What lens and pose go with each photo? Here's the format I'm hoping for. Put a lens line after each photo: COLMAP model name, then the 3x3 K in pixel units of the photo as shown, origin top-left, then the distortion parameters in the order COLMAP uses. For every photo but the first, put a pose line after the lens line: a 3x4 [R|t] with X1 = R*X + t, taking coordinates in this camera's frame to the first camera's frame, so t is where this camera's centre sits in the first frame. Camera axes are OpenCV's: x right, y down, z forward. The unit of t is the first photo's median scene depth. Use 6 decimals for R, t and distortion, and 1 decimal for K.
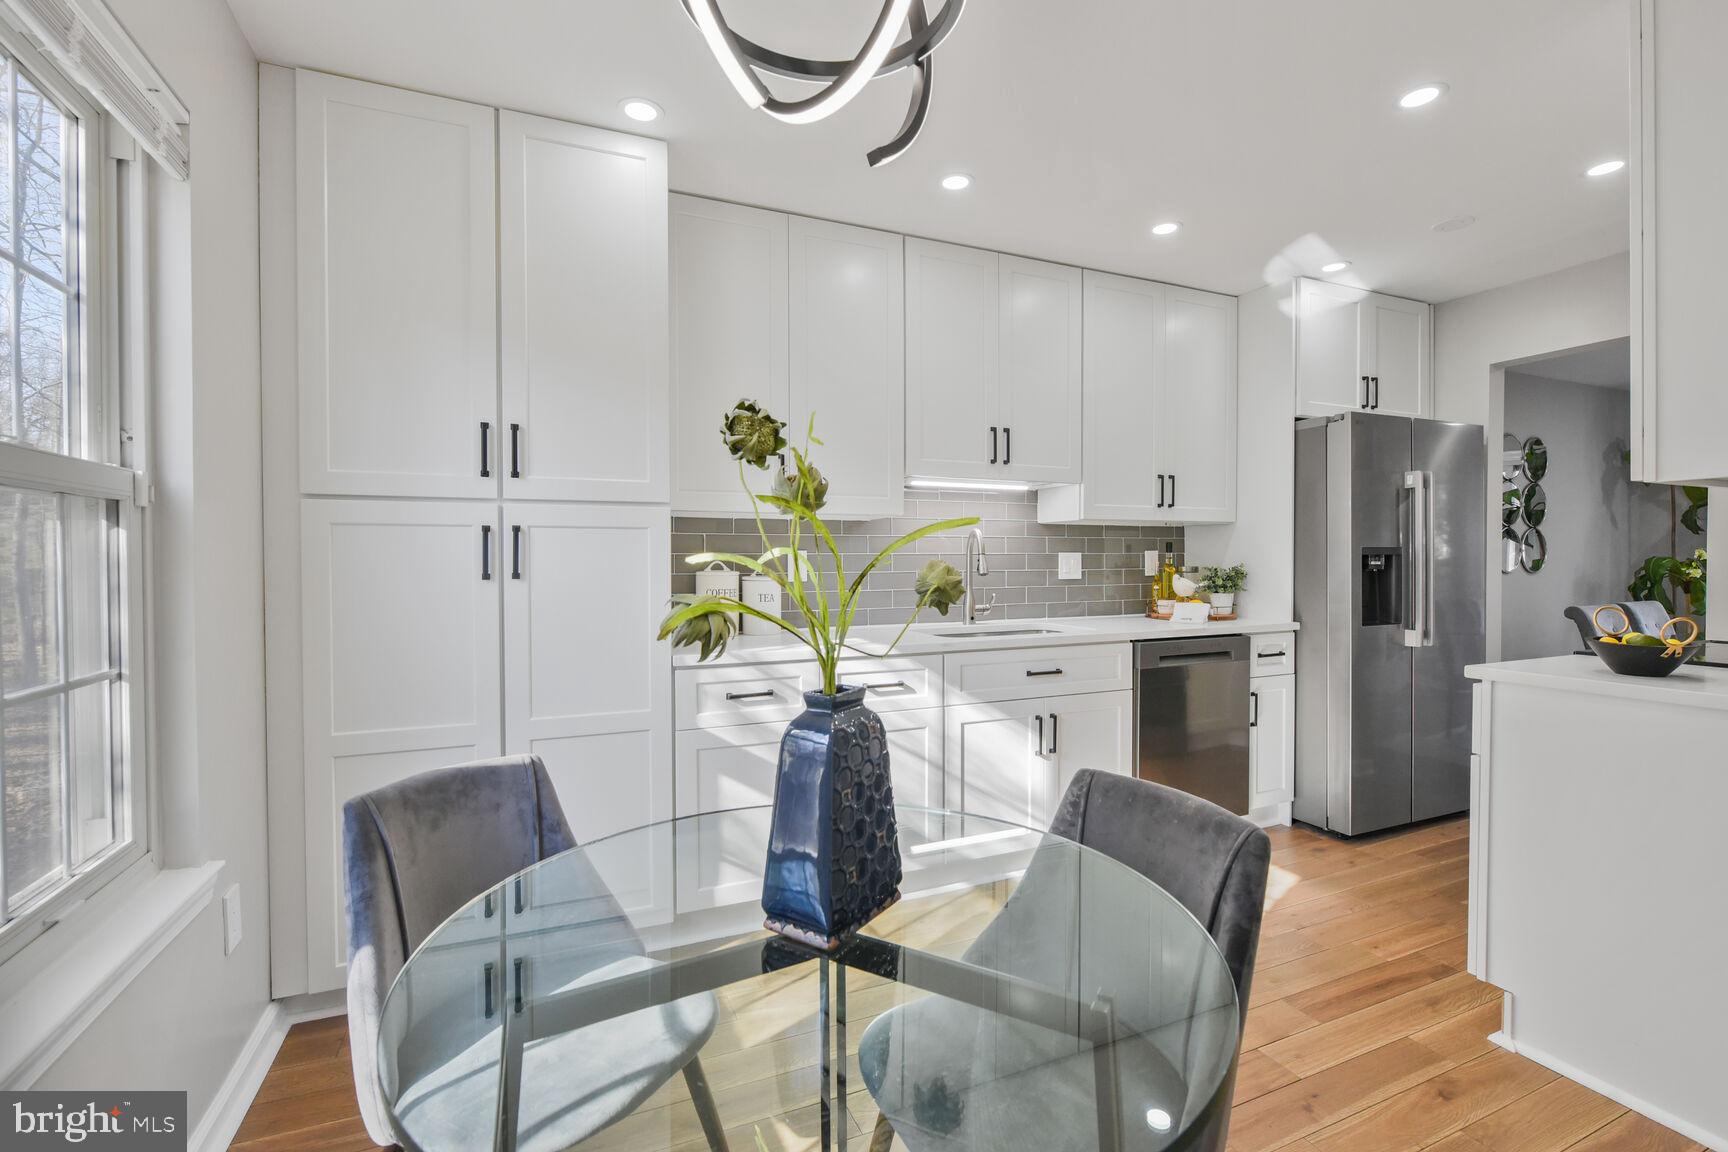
lens RADIAL K [[761.0, 0, 868.6], [0, 761.0, 573.5], [0, 0, 1]] dist [-0.000965, -0.000147]
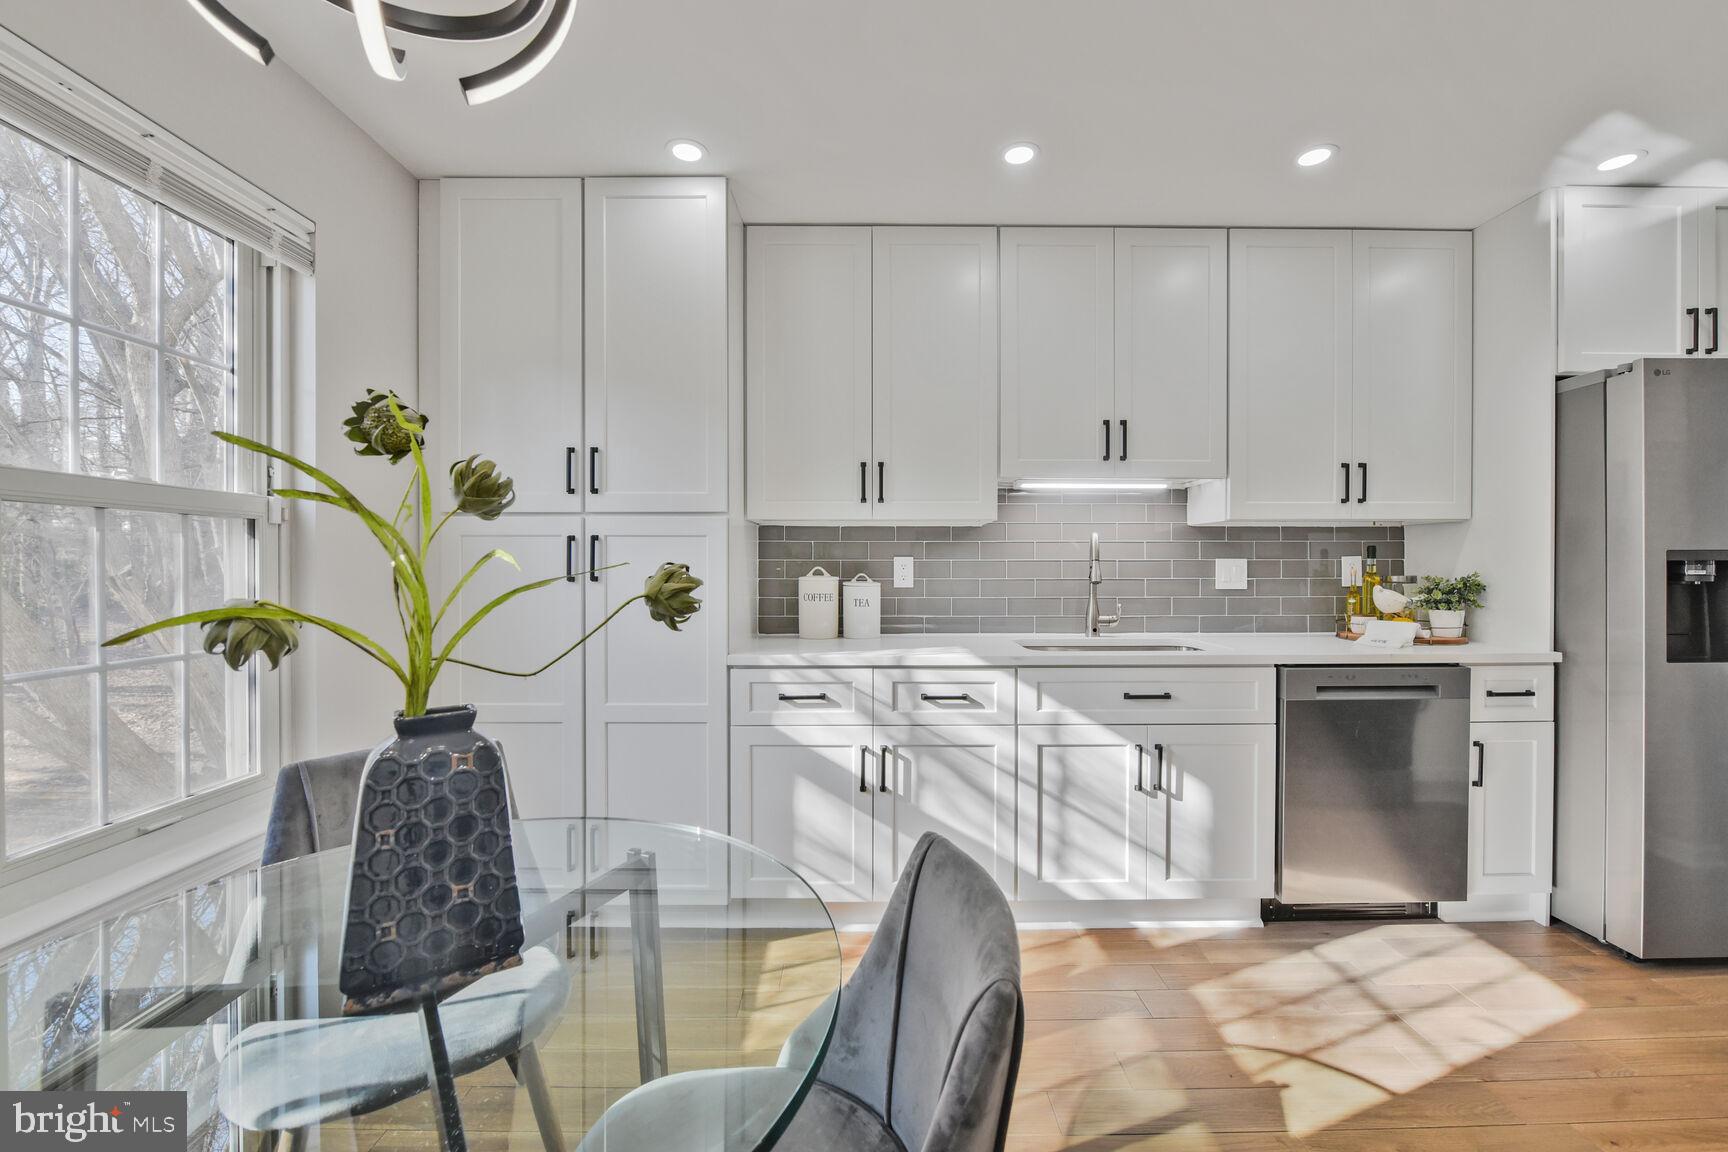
lens RADIAL K [[682.7, 0, 871.0], [0, 682.7, 573.8], [0, 0, 1]] dist [-0.006564, -0.000219]
pose [[0.921601, 0.006625, -0.388082, 0.205170], [-0.009802, 0.999933, -0.006207, -0.001369], [0.388015, 0.009525, 0.921604, 0.134575]]
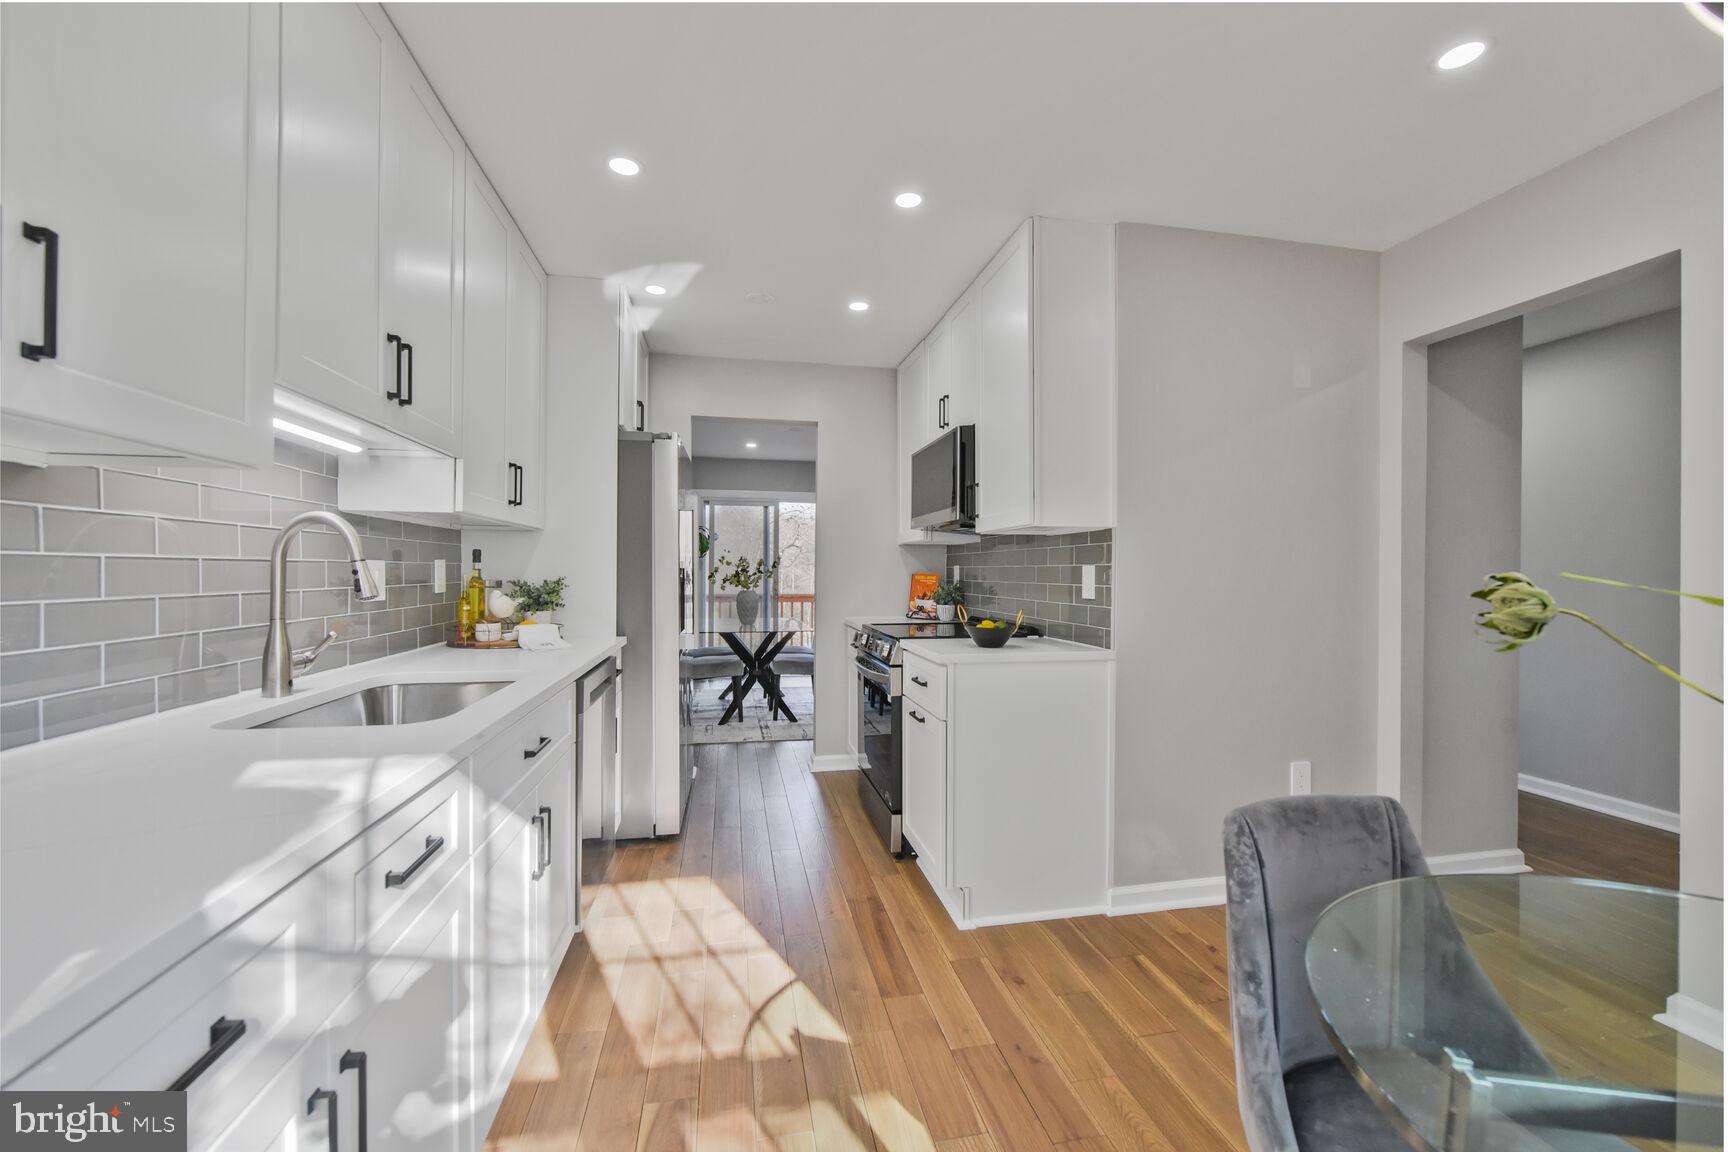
lens RADIAL K [[682.7, 0, 871.0], [0, 682.7, 573.8], [0, 0, 1]] dist [-0.006564, -0.000219]
pose [[0.196377, 0.005232, 0.980514, -0.234055], [0.008553, 0.999939, -0.007049, -0.007096], [-0.980491, 0.009770, 0.196320, 0.524241]]
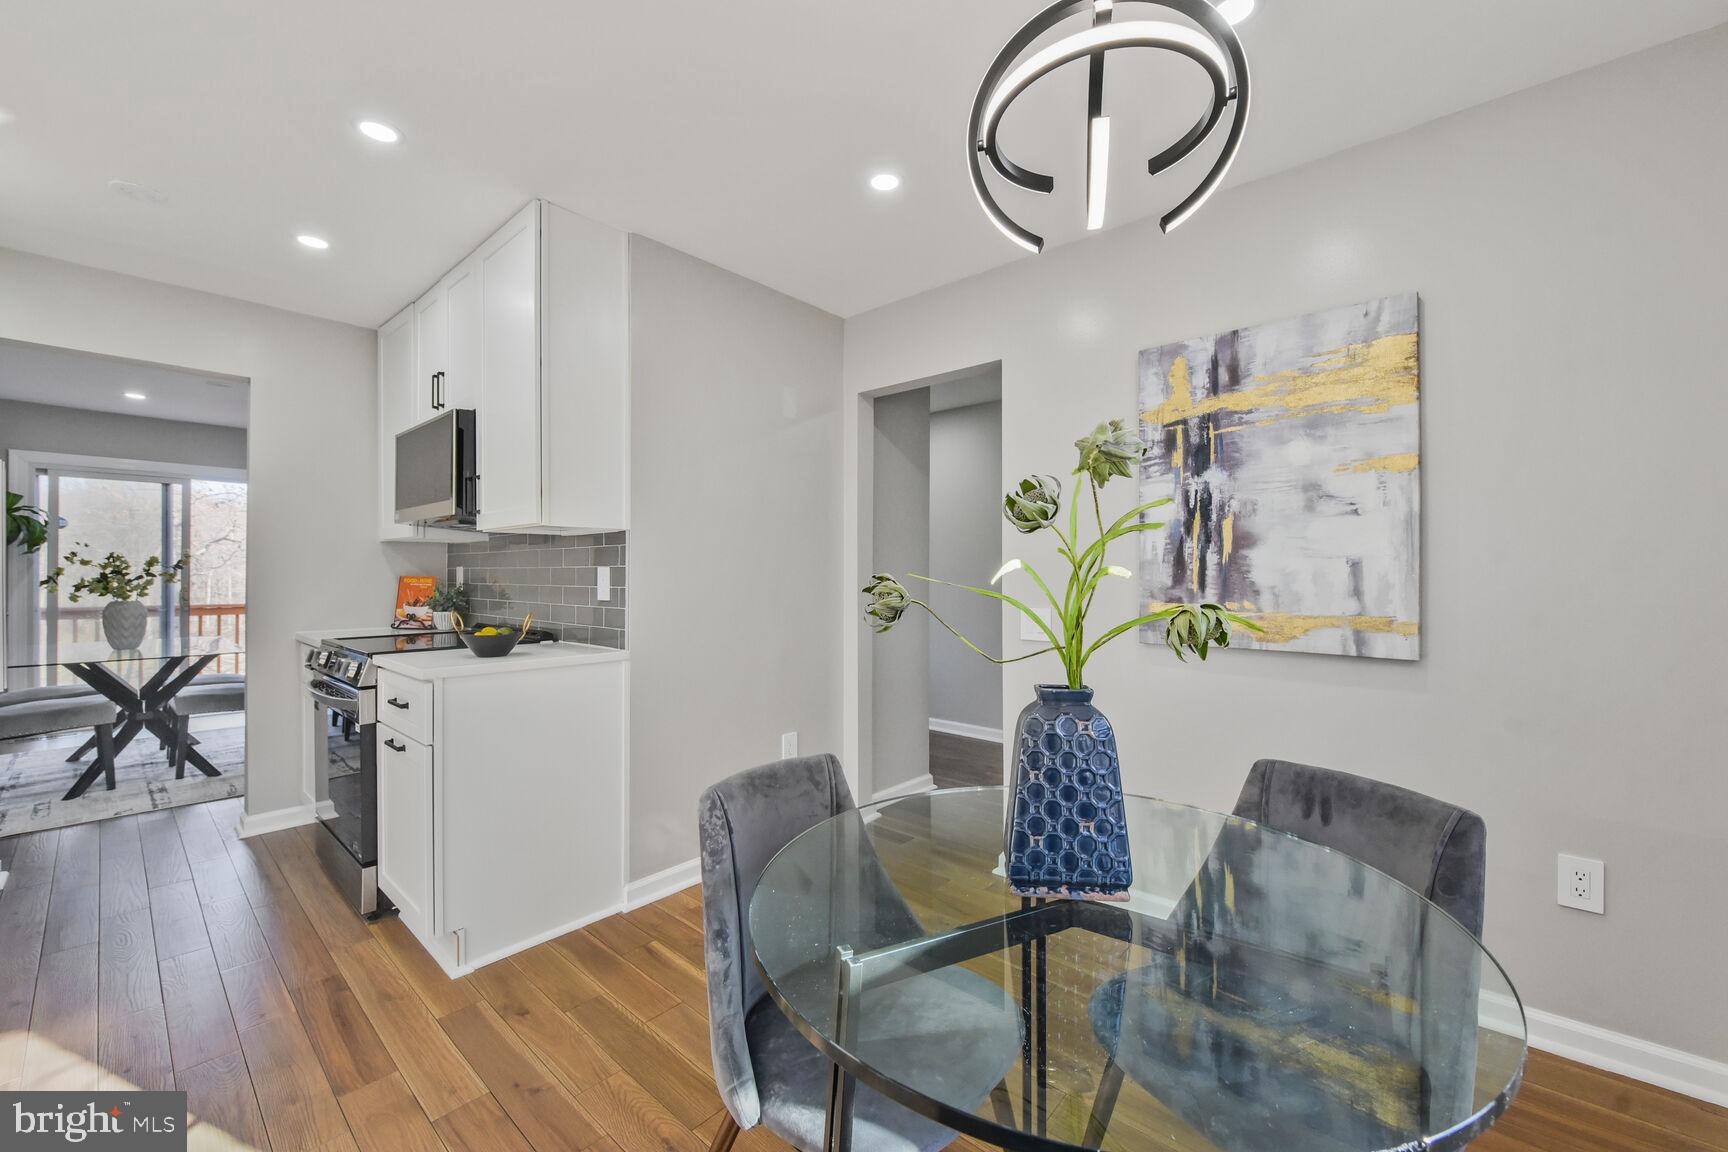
lens RADIAL K [[671.7, 0, 860.4], [0, 671.7, 572.3], [0, 0, 1]] dist [-0.007171, -0.000191]
pose [[-0.430633, 0.009713, 0.902475, -0.237176], [0.015288, 0.999877, -0.003467, -0.006868], [-0.902398, 0.012305, -0.430728, 0.498624]]
